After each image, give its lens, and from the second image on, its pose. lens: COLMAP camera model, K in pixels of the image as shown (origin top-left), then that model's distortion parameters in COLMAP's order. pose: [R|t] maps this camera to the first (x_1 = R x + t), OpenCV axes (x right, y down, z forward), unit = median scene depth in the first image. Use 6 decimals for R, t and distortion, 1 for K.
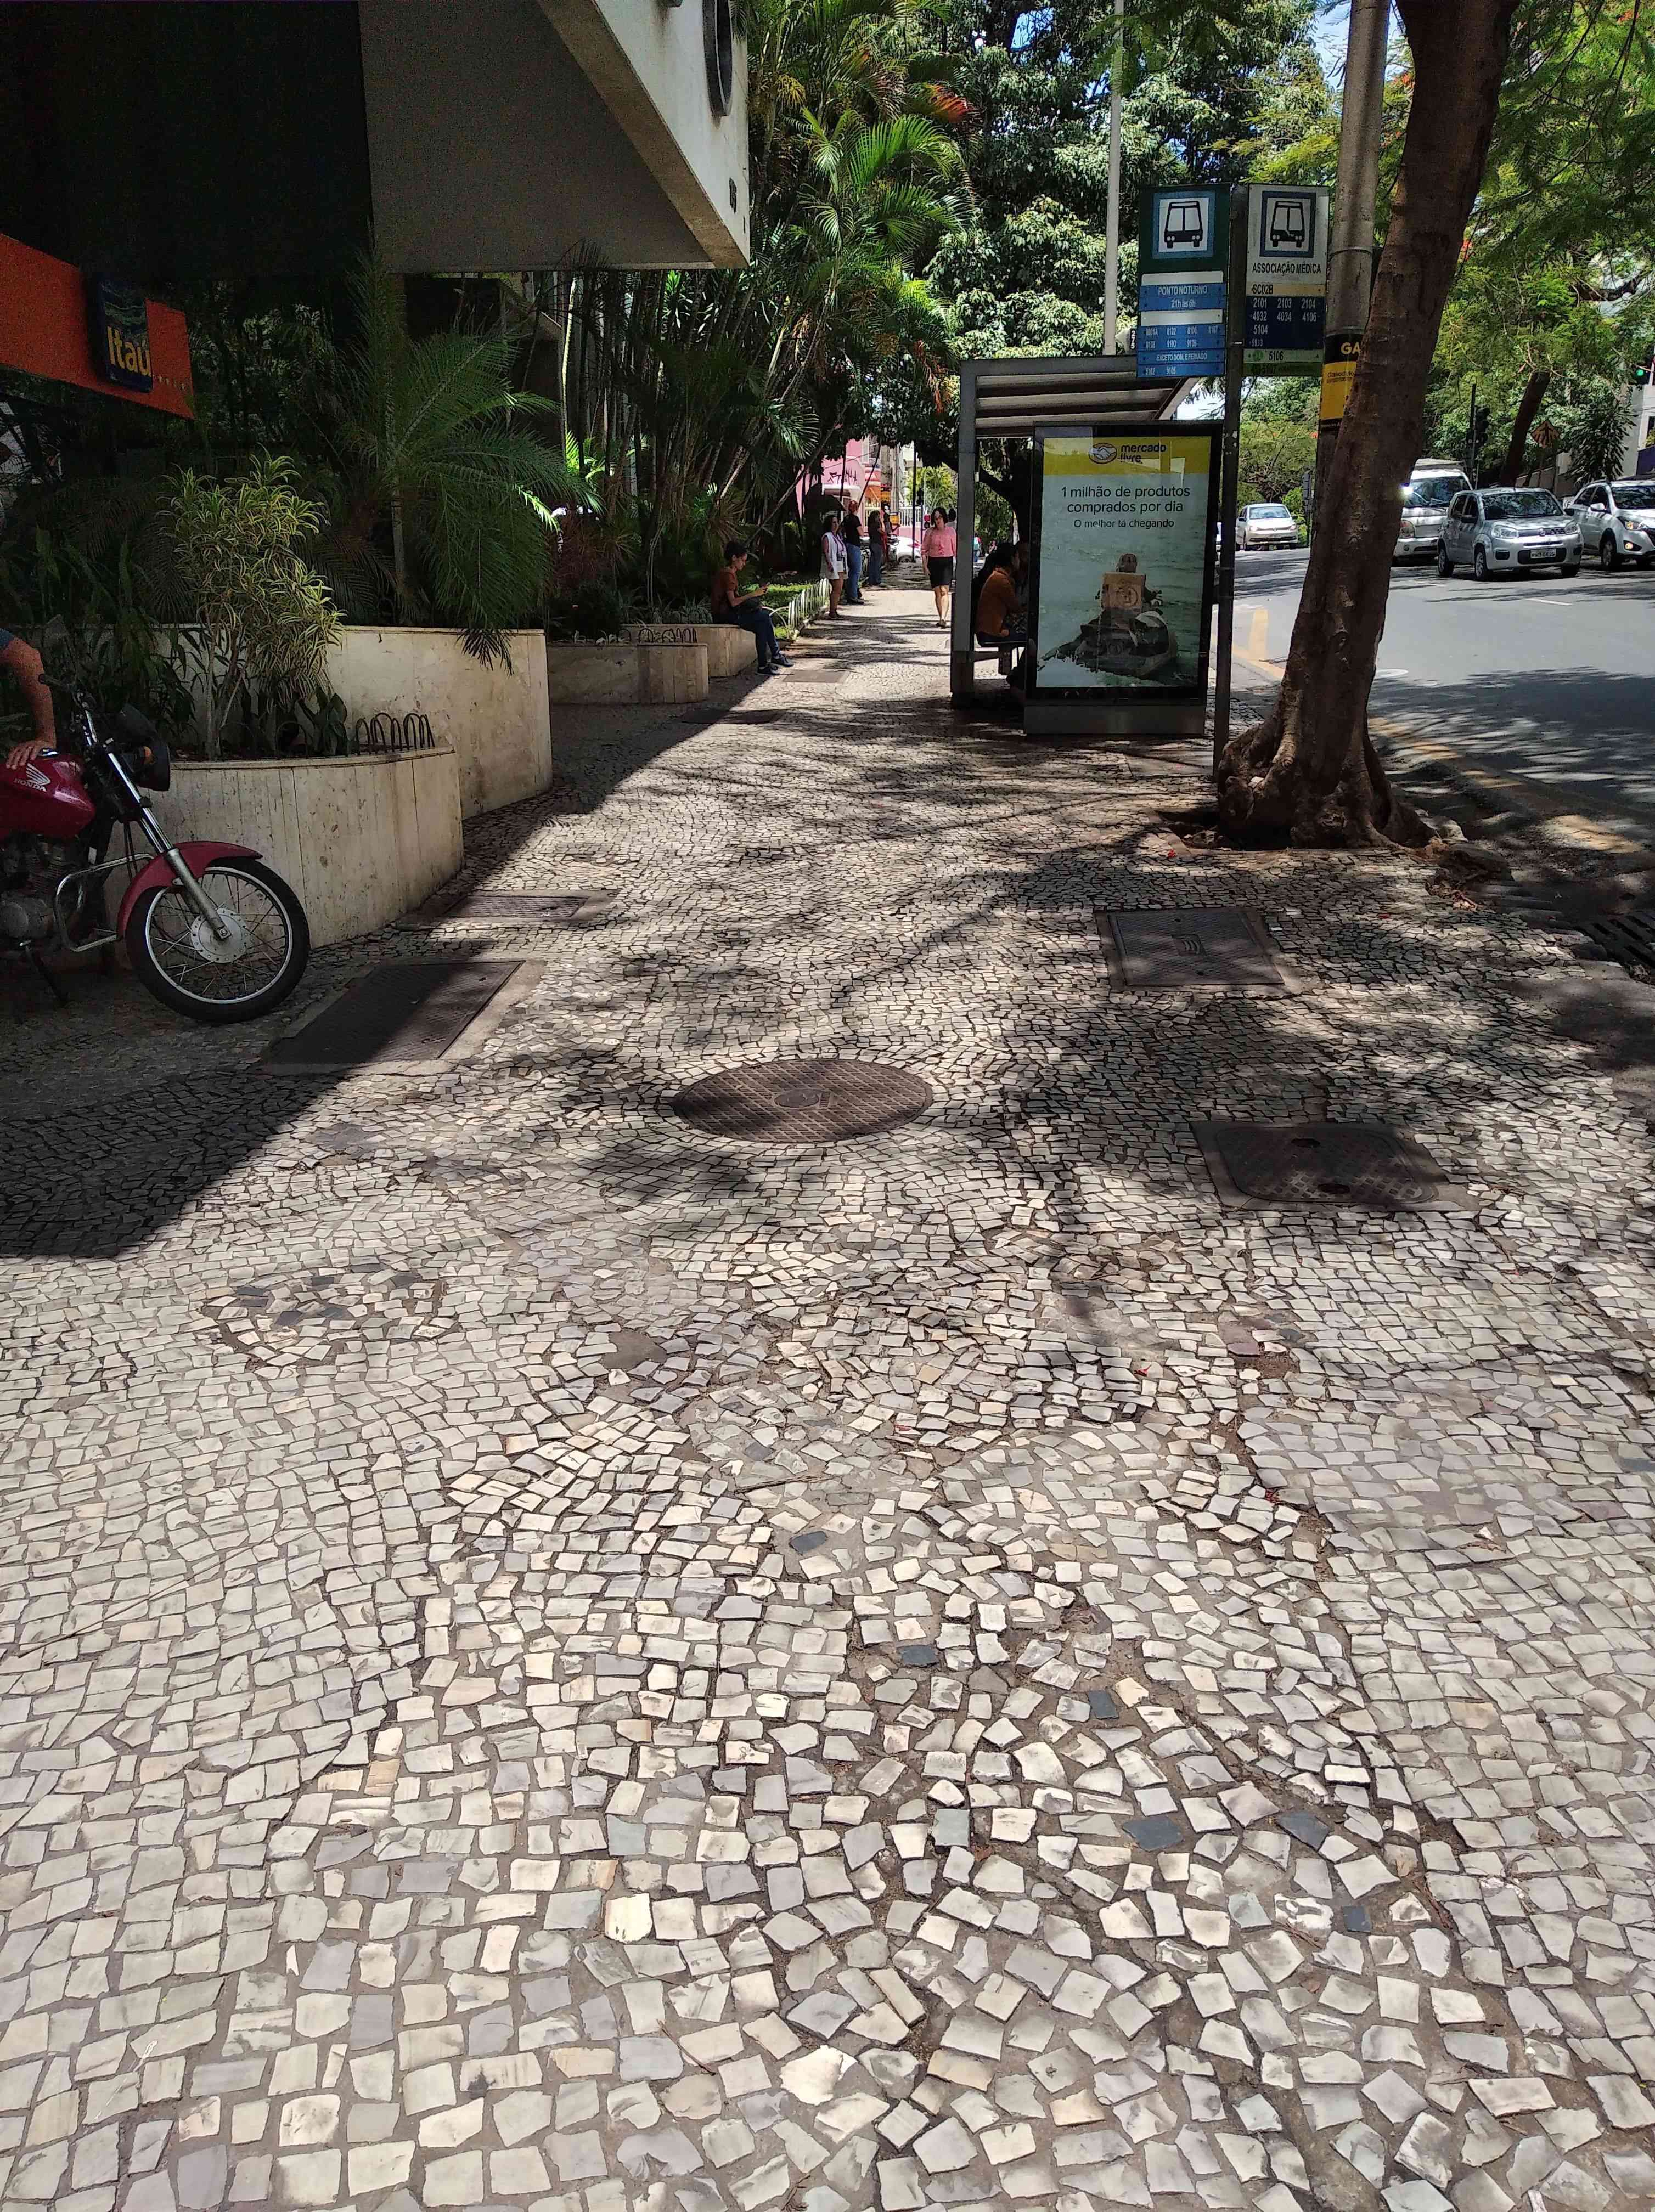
lens RADIAL K [[1664.2, 0, 826.5], [0, 1664.2, 1109.8], [0, 0, 1]] dist [0.038458, -0.061353]
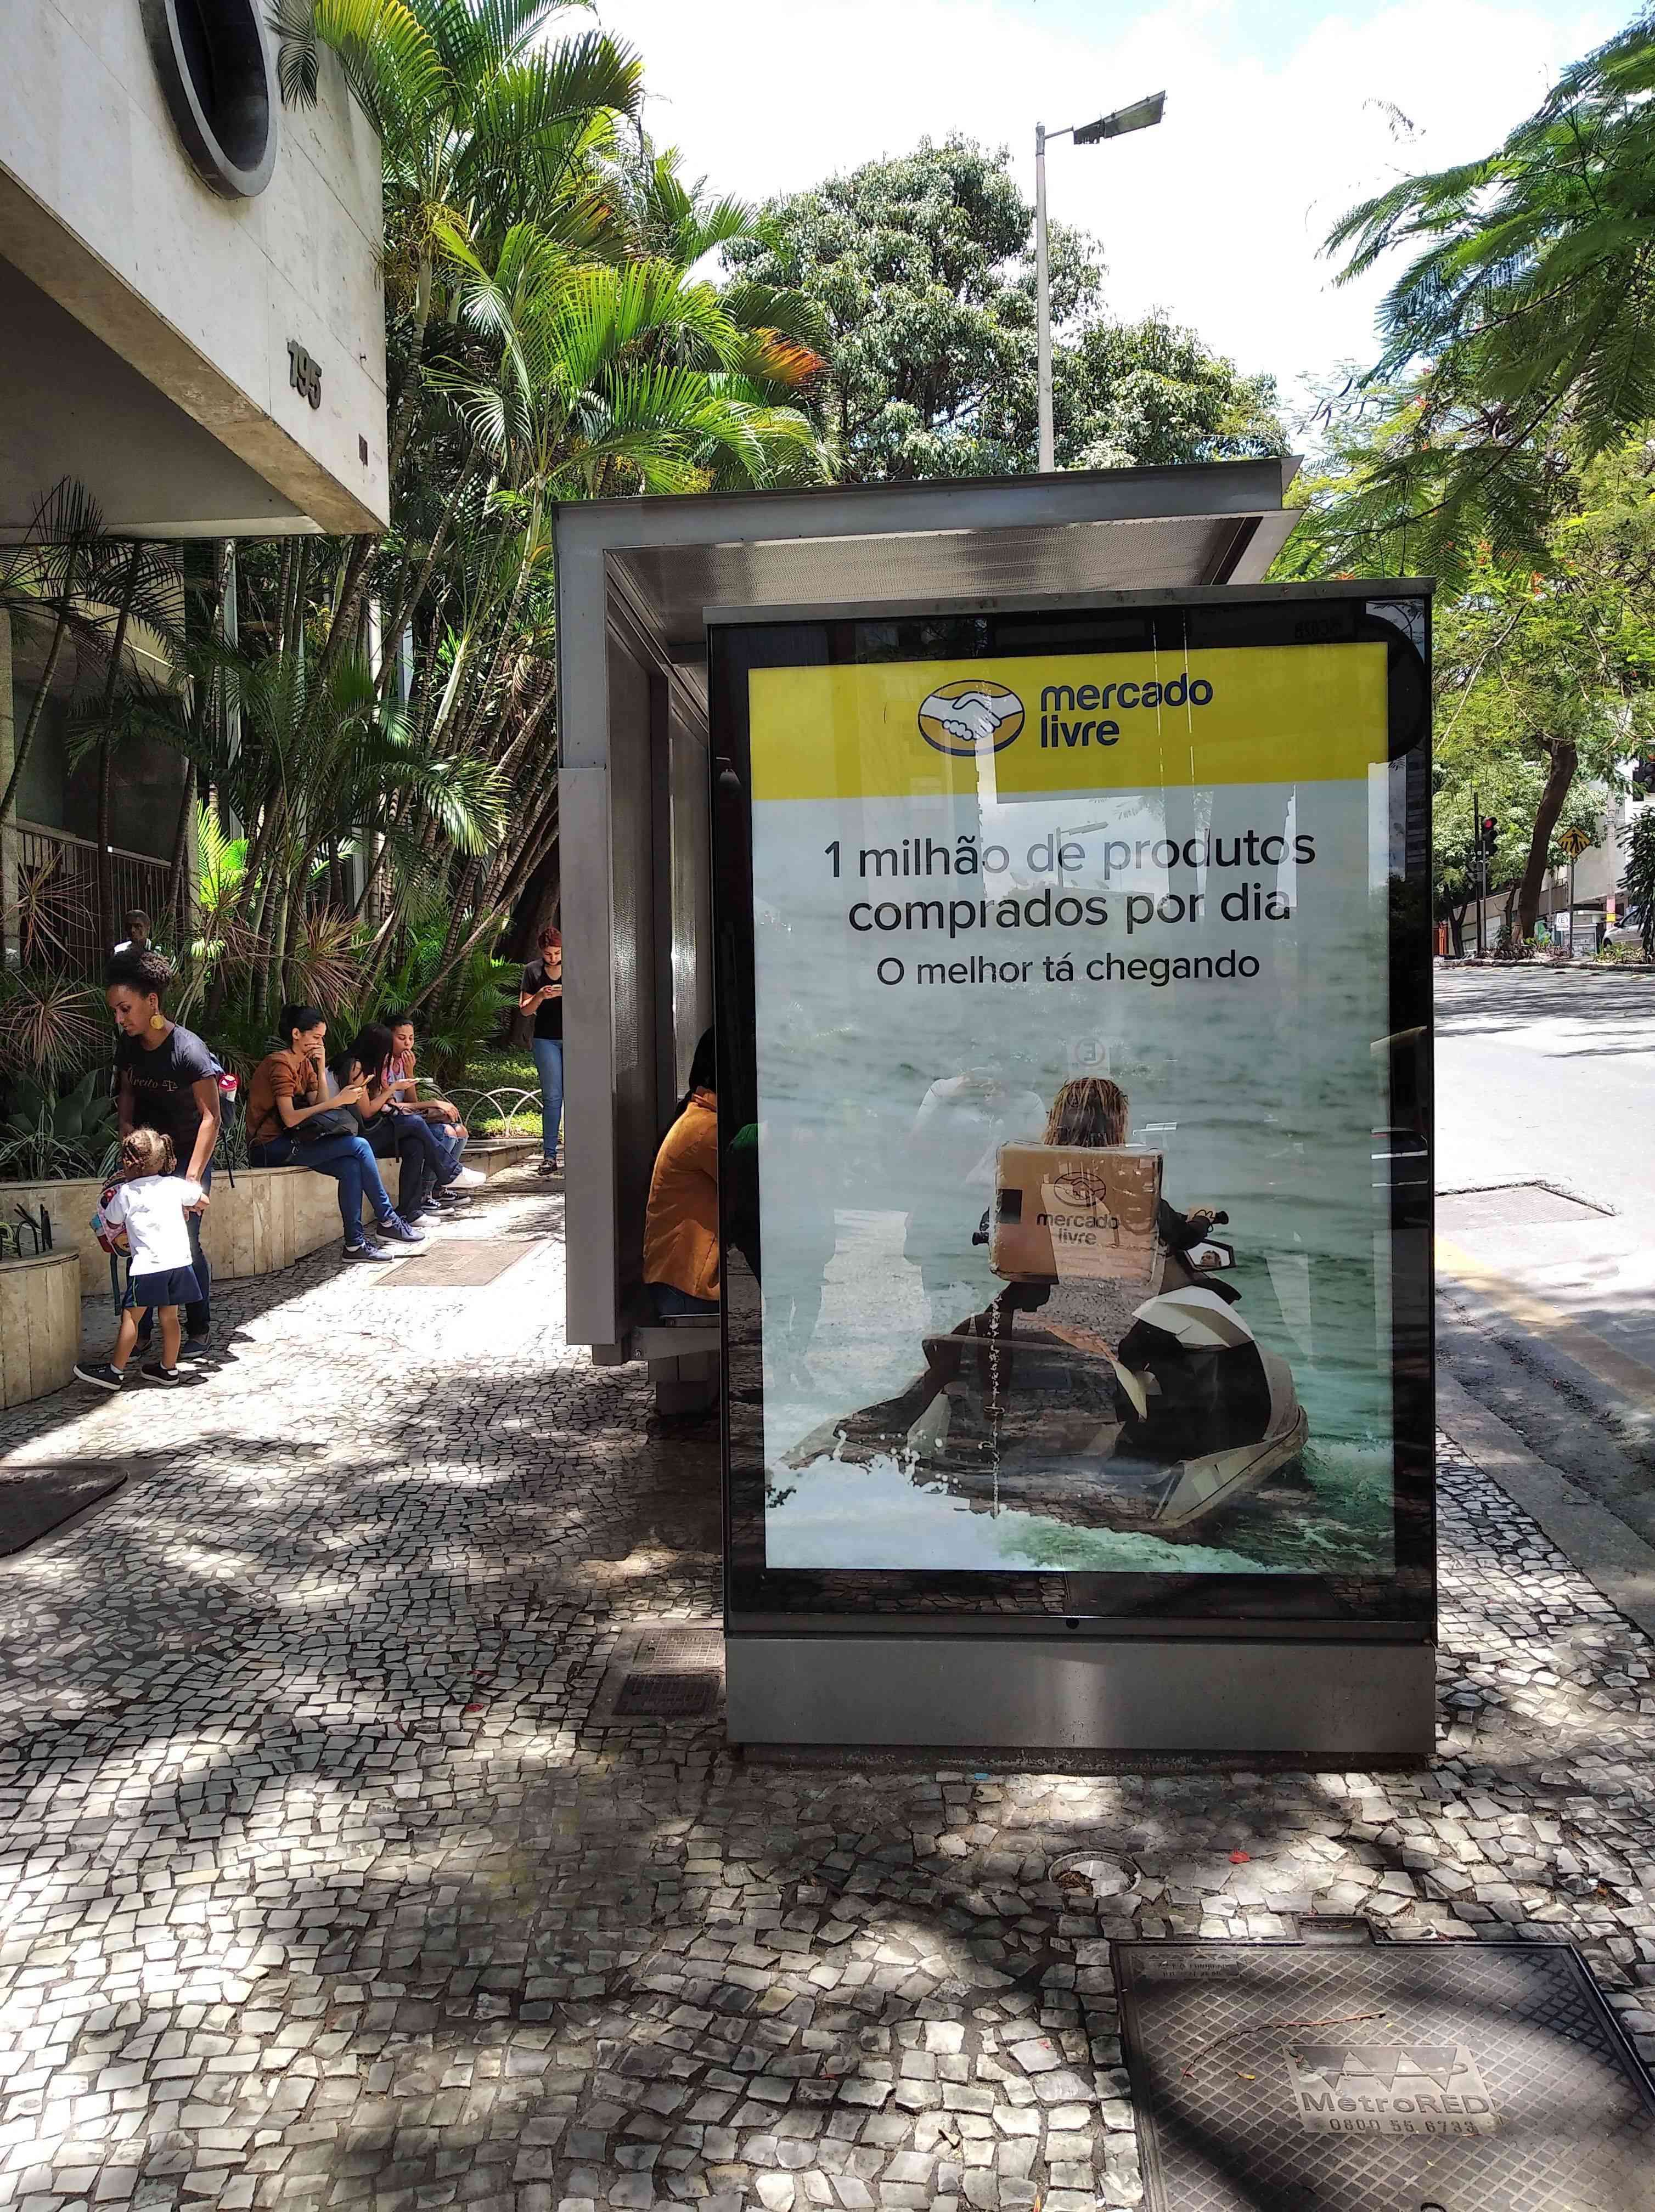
lens RADIAL K [[1664.2, 0, 828.8], [0, 1664.2, 1096.7], [0, 0, 1]] dist [0.038458, -0.061353]
pose [[0.999806, -0.017790, 0.008490, 0.096819], [0.019340, 0.968578, -0.247958, -0.187239], [-0.003812, 0.248074, 0.968734, 0.527853]]
